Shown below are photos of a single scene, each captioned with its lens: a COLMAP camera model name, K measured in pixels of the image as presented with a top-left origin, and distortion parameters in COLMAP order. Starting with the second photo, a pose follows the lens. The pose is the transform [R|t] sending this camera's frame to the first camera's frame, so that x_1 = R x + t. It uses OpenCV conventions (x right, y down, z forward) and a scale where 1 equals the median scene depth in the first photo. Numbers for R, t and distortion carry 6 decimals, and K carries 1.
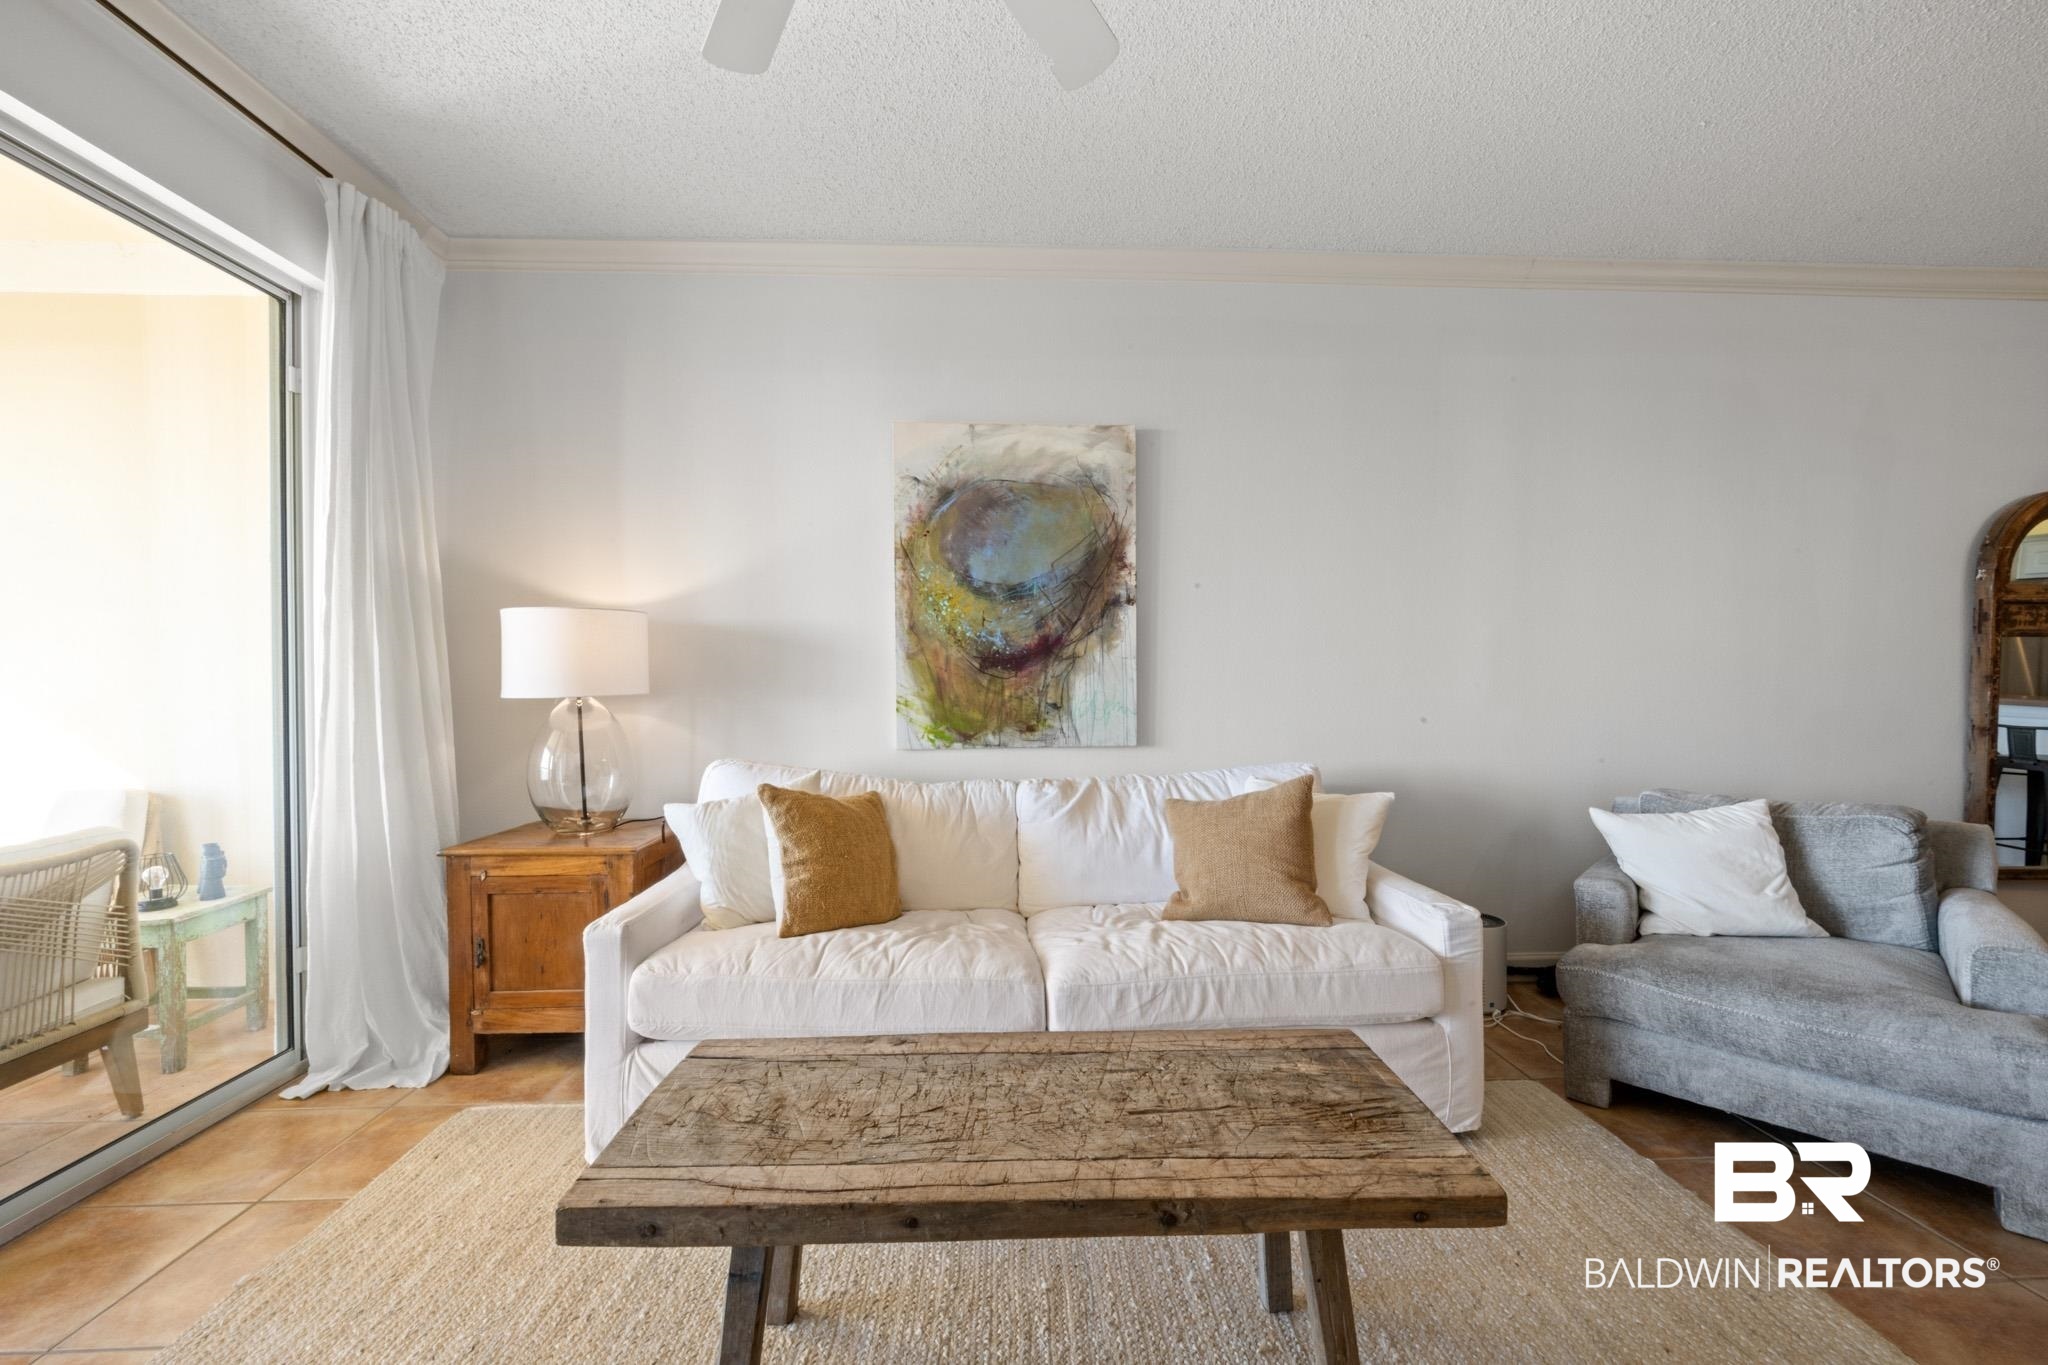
lens RADIAL K [[799.0, 0, 1013.3], [0, 799.0, 690.0], [0, 0, 1]] dist [-0.000288, -0.000978]
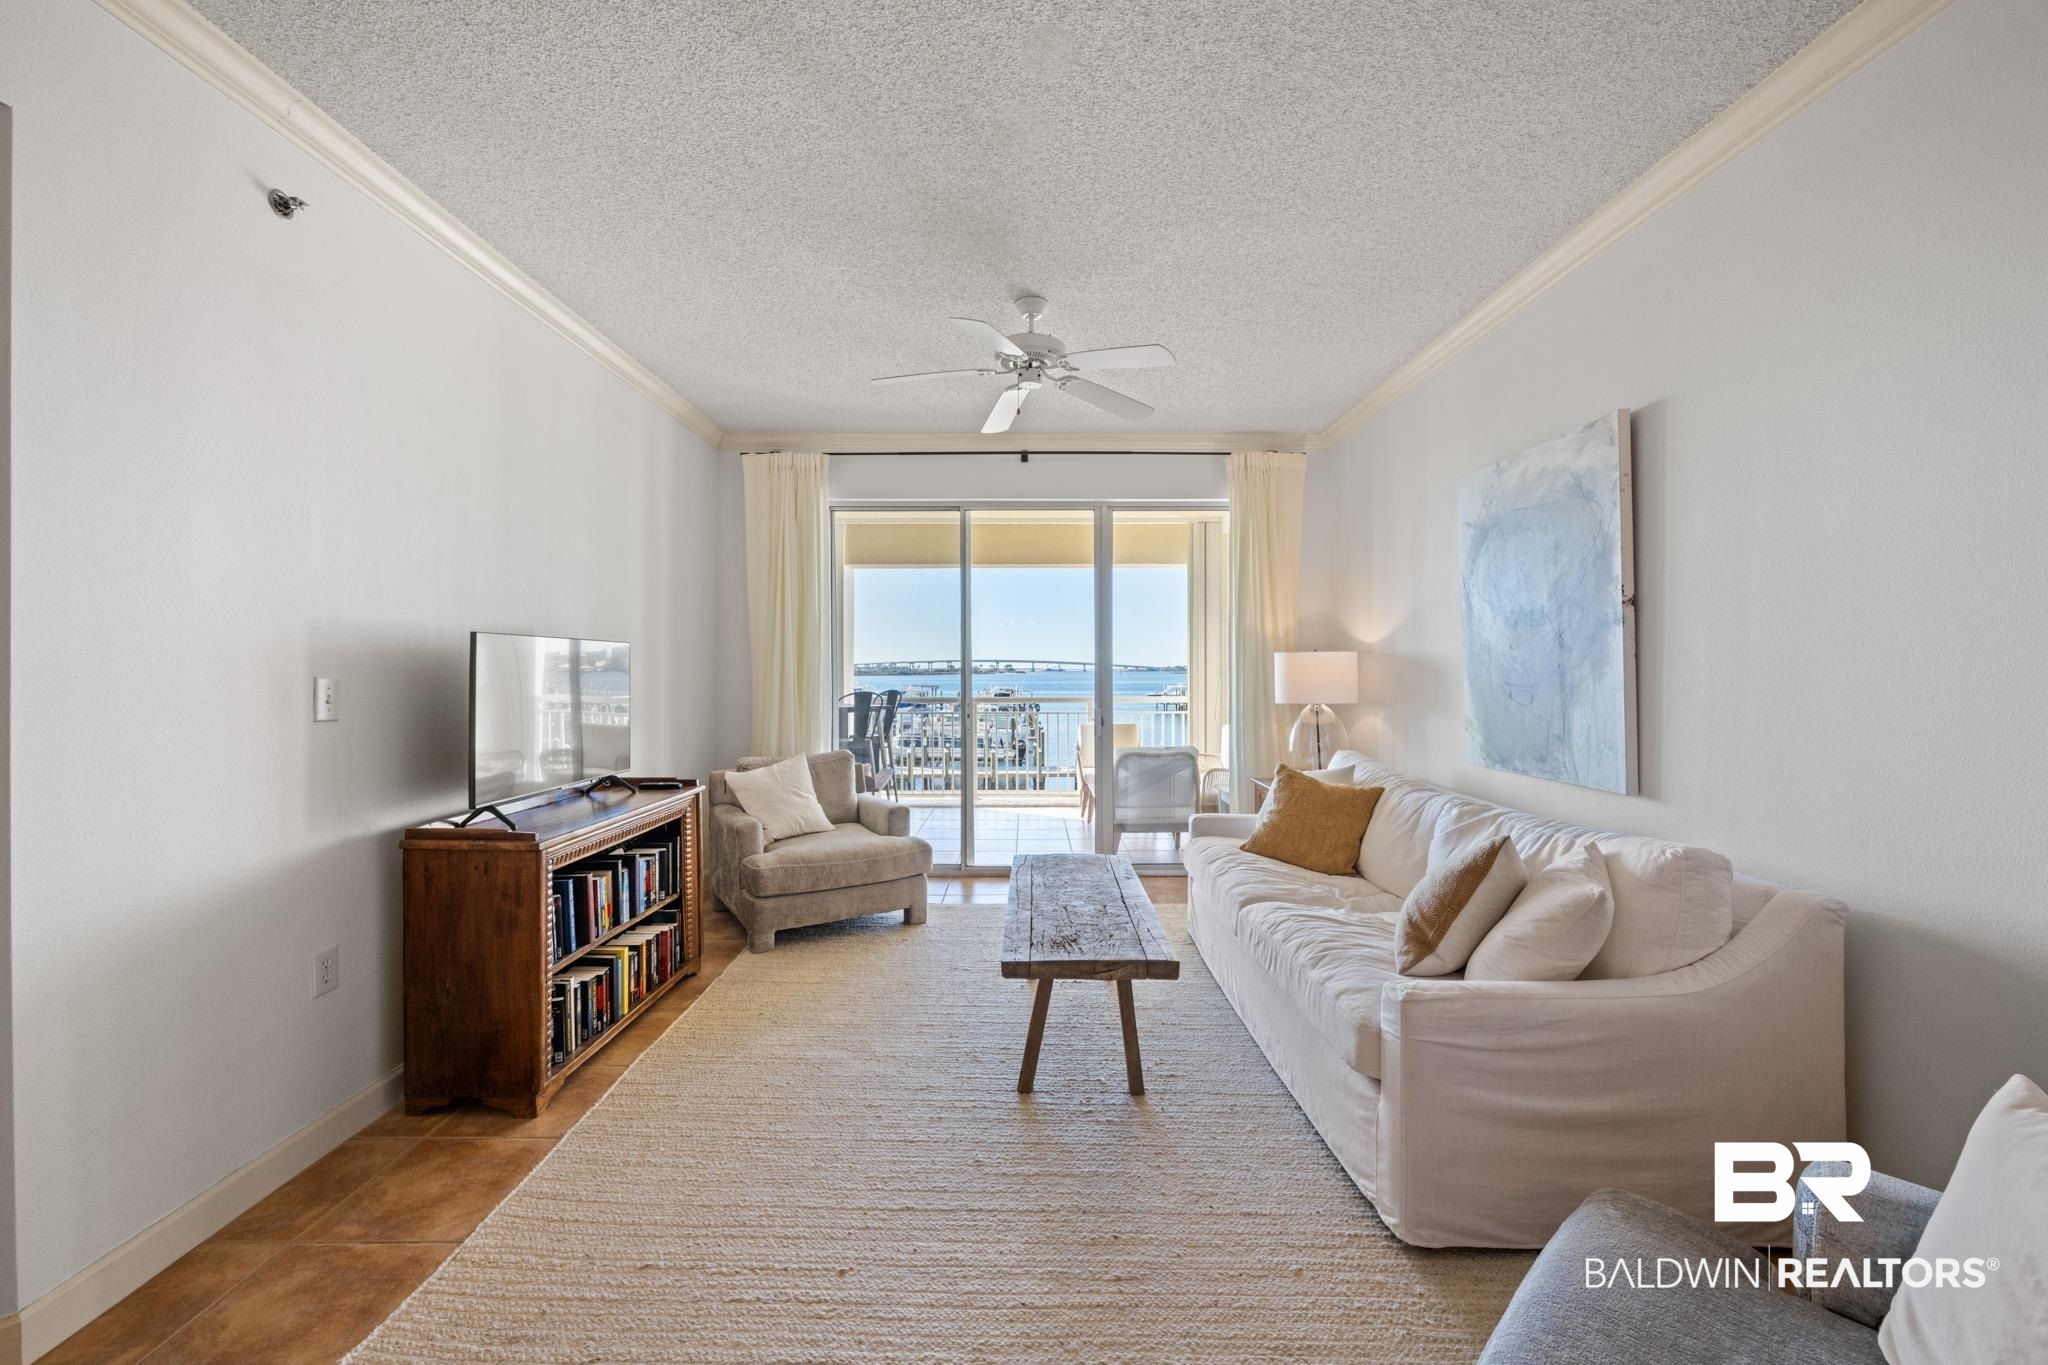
lens RADIAL K [[799.0, 0, 1023.2], [0, 799.0, 670.8], [0, 0, 1]] dist [-0.000288, -0.000978]
pose [[-0.023911, 0.004161, -0.999705, 1.087405], [-0.004144, 0.999982, 0.004262, -0.064660], [0.999706, 0.004245, -0.023893, 0.431020]]
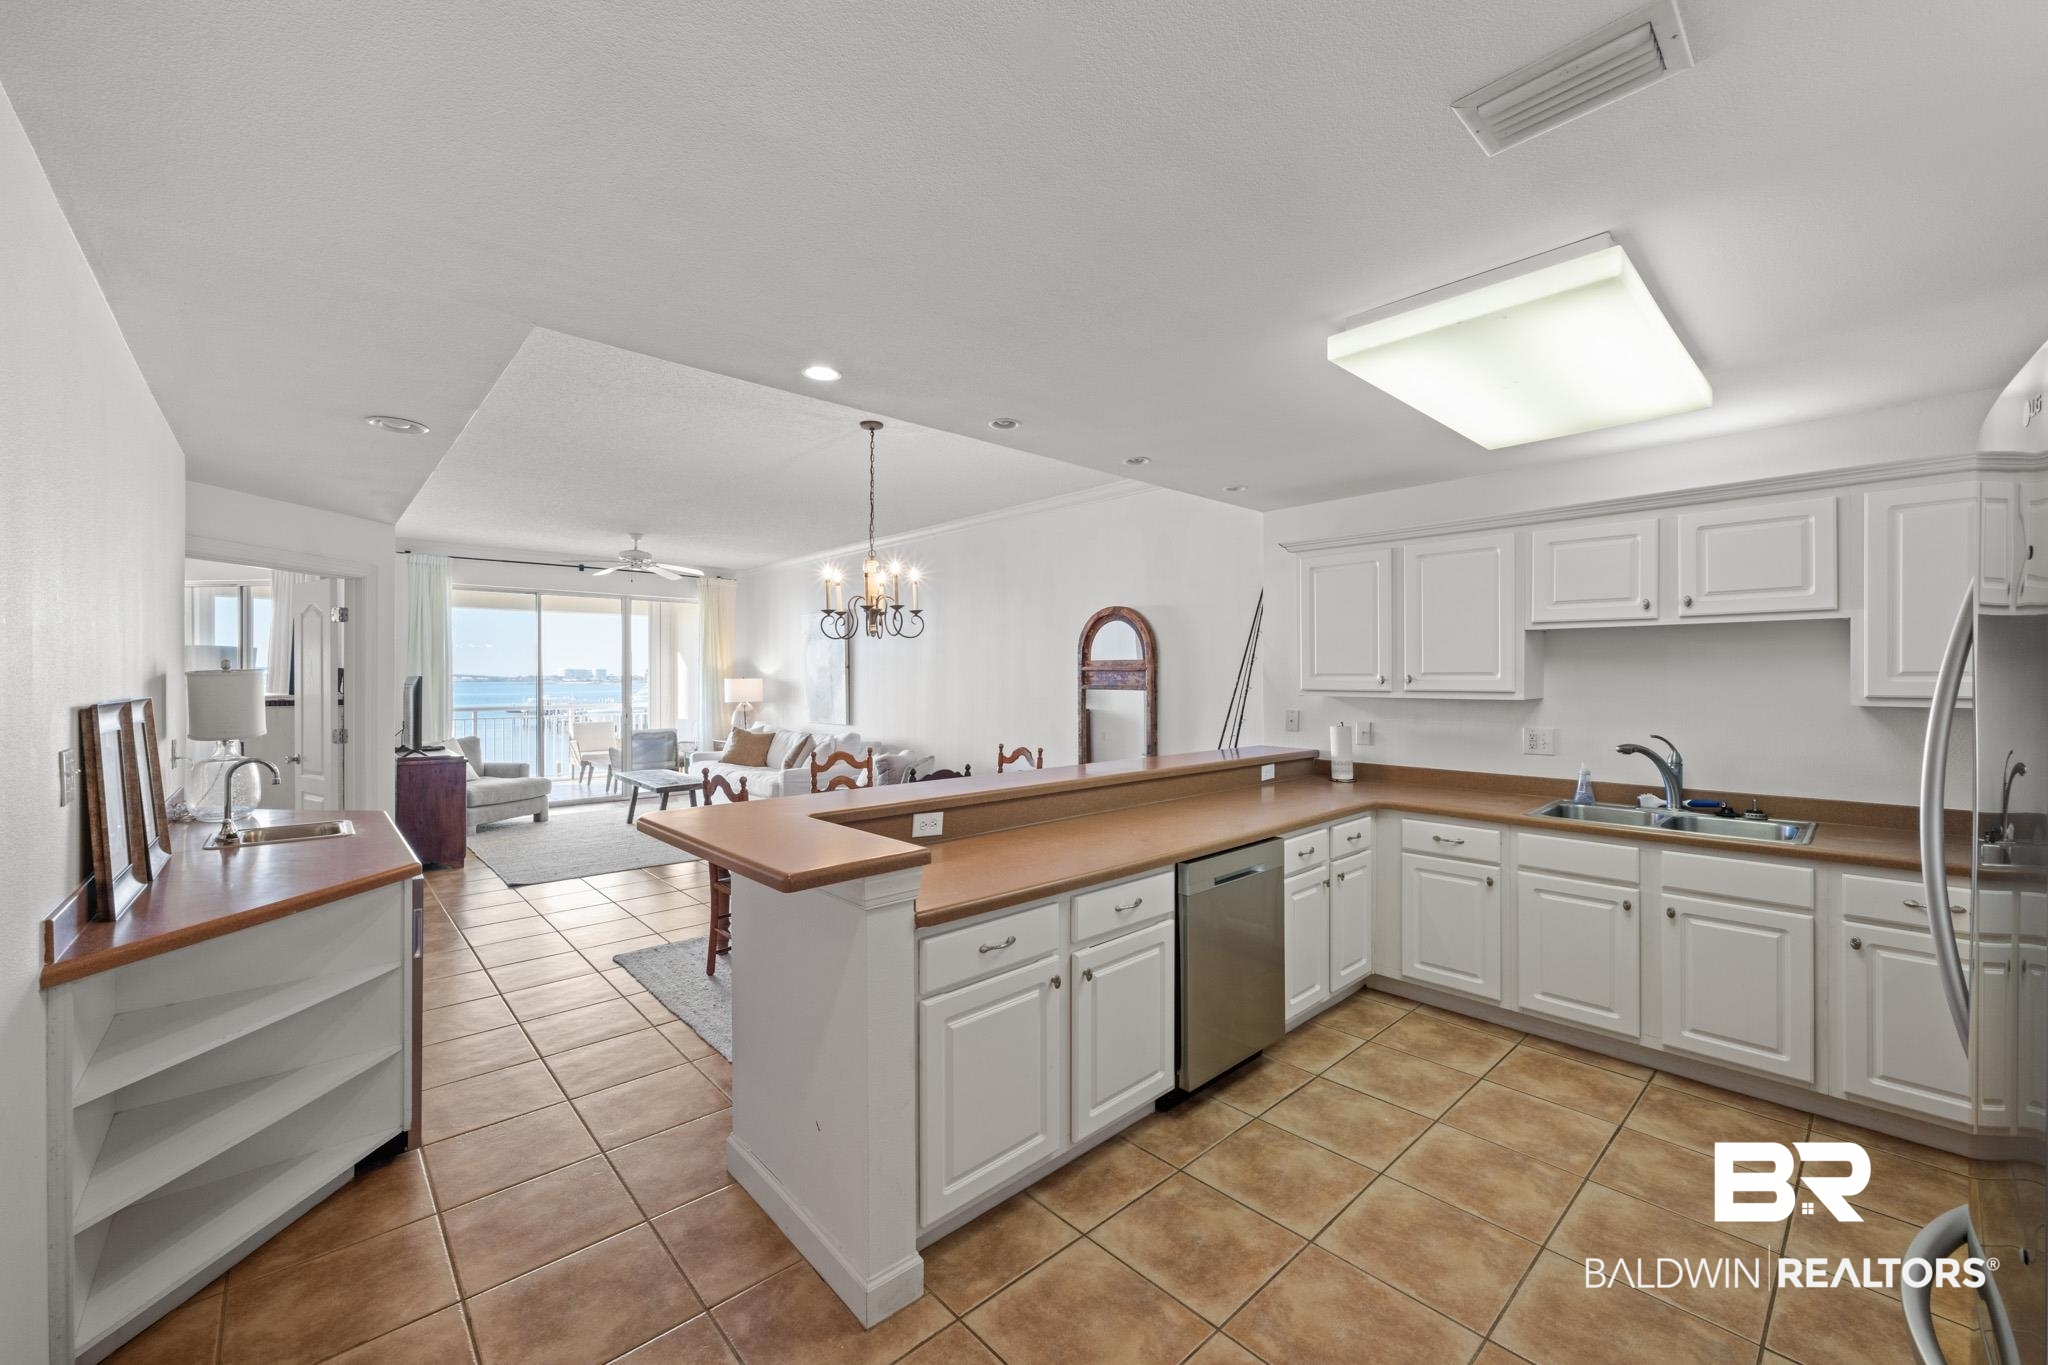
lens RADIAL K [[799.0, 0, 1028.7], [0, 799.0, 677.3], [0, 0, 1]] dist [-0.000288, -0.000978]
pose [[0.662814, -0.000310, -0.748784, 2.899326], [-0.001842, 0.999996, -0.002045, -0.097819], [0.748781, 0.002735, 0.662811, -0.398993]]
